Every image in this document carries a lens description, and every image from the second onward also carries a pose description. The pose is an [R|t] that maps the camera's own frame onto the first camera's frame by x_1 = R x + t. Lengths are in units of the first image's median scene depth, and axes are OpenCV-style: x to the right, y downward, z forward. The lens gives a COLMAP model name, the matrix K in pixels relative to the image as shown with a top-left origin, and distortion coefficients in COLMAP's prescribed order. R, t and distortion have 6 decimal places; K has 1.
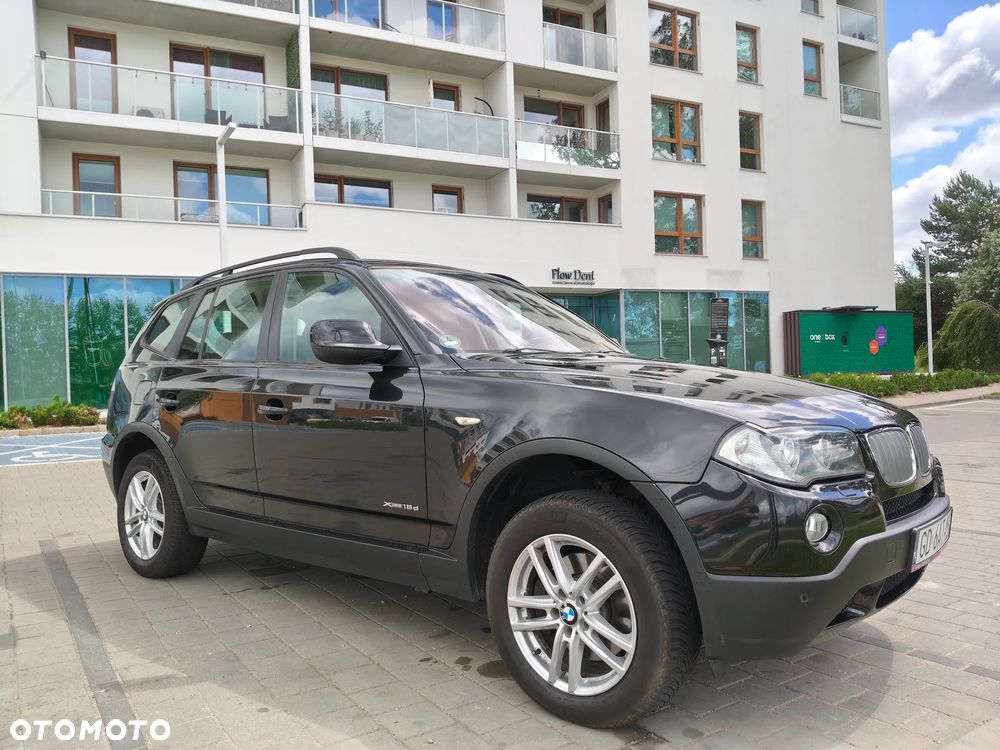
lens RADIAL K [[739.5, 0, 500.0], [0, 739.5, 375.0], [0, 0, 1]] dist [0.052263, -0.134568]
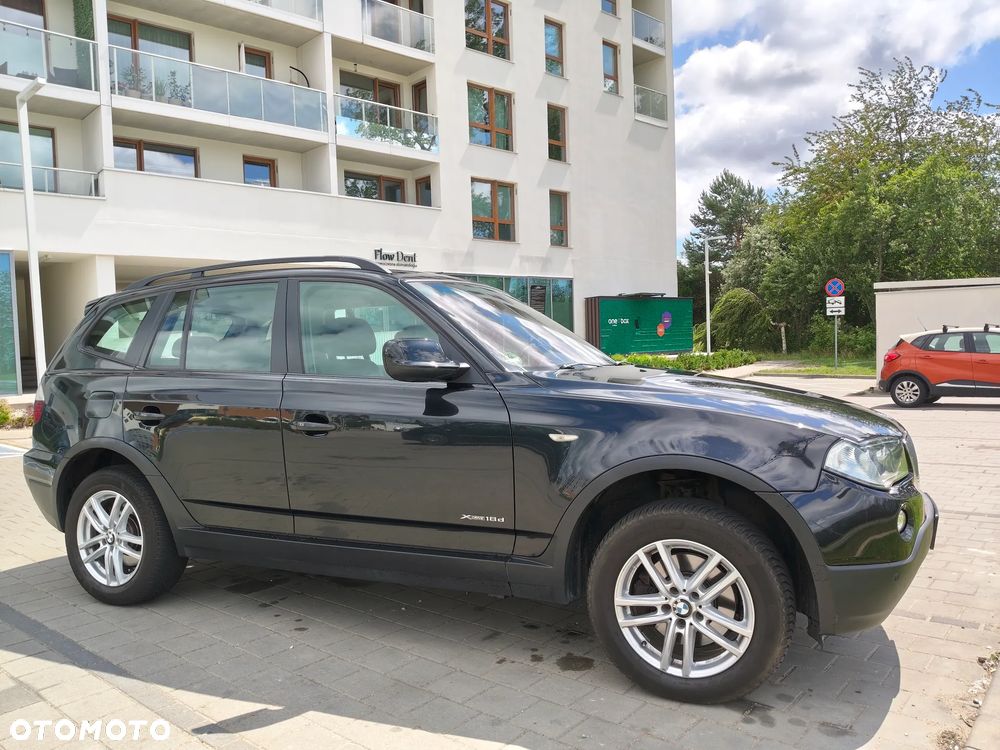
lens RADIAL K [[744.3, 0, 496.9], [0, 744.3, 375.1], [0, 0, 1]] dist [0.026710, -0.081549]
pose [[0.962829, -0.011633, 0.269861, -0.041685], [0.003778, 0.999554, 0.029609, -0.005945], [-0.270085, -0.027489, 0.962444, -0.000790]]
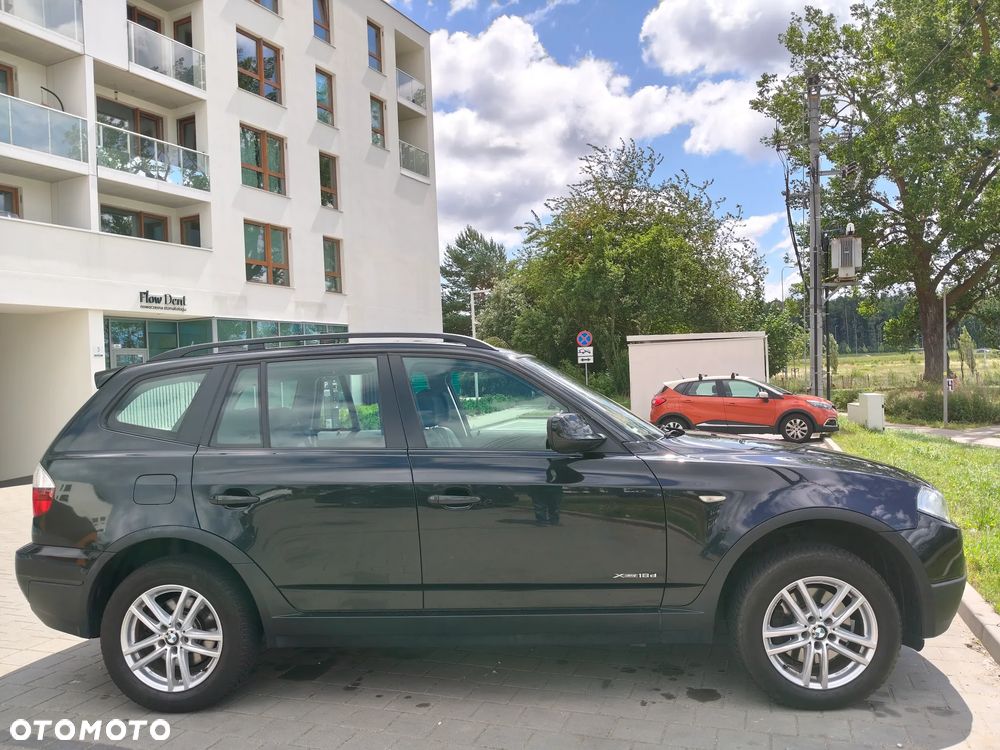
lens RADIAL K [[744.3, 0, 496.9], [0, 744.3, 375.1], [0, 0, 1]] dist [0.026710, -0.081549]
pose [[0.813107, 0.000061, 0.582114, -0.104820], [0.018147, 0.999511, -0.025453, -0.011876], [-0.581831, 0.031259, 0.812709, 0.017364]]
